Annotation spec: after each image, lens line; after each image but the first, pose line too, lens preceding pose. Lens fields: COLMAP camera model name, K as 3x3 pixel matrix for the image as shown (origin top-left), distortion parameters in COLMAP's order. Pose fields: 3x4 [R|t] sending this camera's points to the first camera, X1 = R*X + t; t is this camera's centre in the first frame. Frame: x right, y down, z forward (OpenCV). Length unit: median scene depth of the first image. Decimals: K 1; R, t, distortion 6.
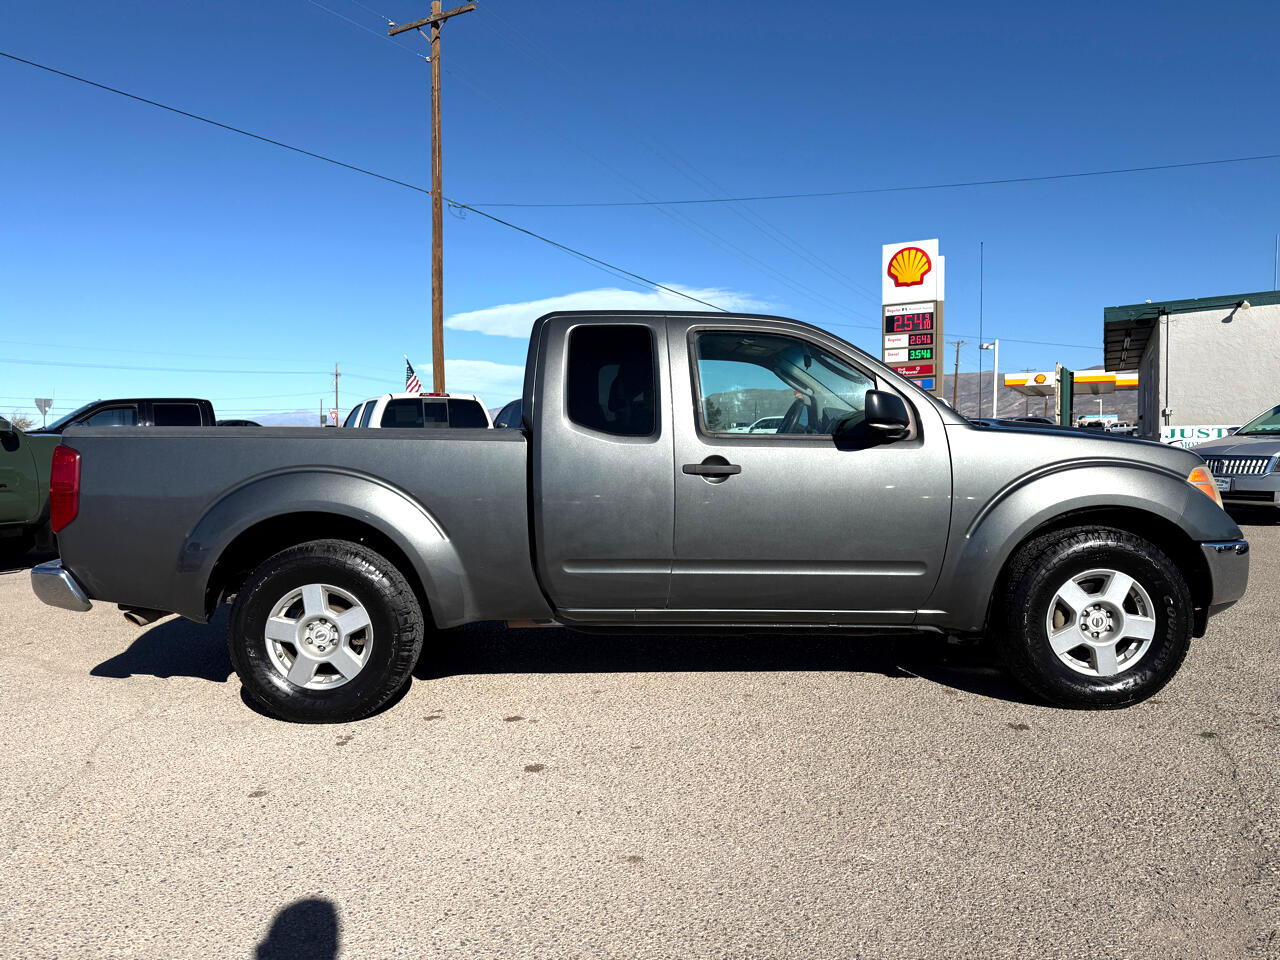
lens RADIAL K [[893.6, 0, 631.9], [0, 893.6, 477.8], [0, 0, 1]] dist [0.023824, -0.036570]
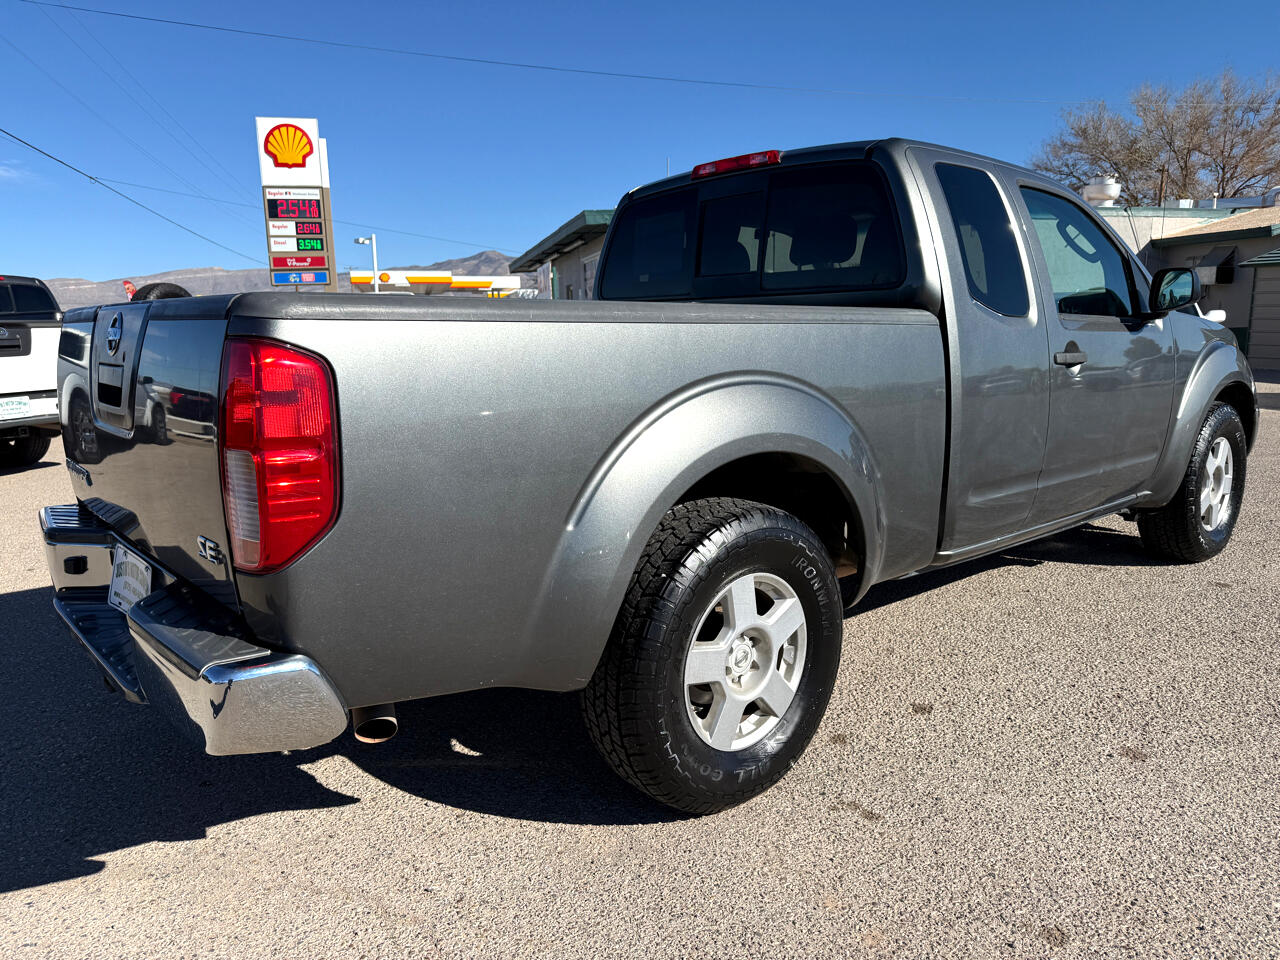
lens RADIAL K [[893.6, 0, 636.8], [0, 893.6, 480.0], [0, 0, 1]] dist [0.023824, -0.036570]
pose [[0.736565, -0.113435, 0.666787, -0.078504], [0.036820, 0.991099, 0.127934, -0.001534], [-0.675364, -0.069681, 0.734185, 0.064315]]
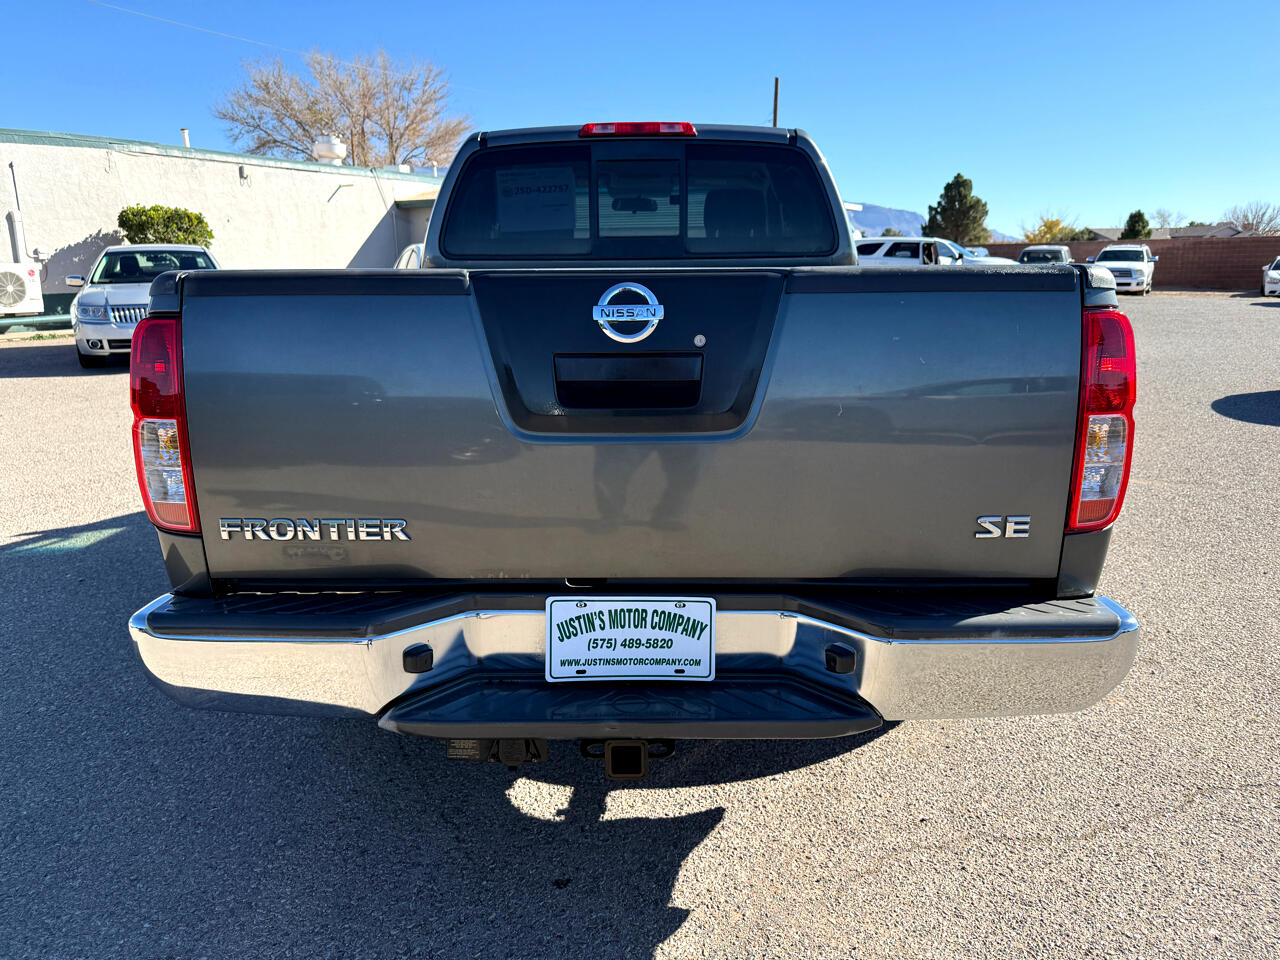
lens RADIAL K [[893.6, 0, 631.6], [0, 893.6, 483.1], [0, 0, 1]] dist [0.023824, -0.036570]
pose [[-0.013890, -0.221051, 0.975163, -0.102788], [0.055689, 0.973573, 0.221483, -0.005351], [-0.998352, 0.057382, -0.001213, 0.120286]]
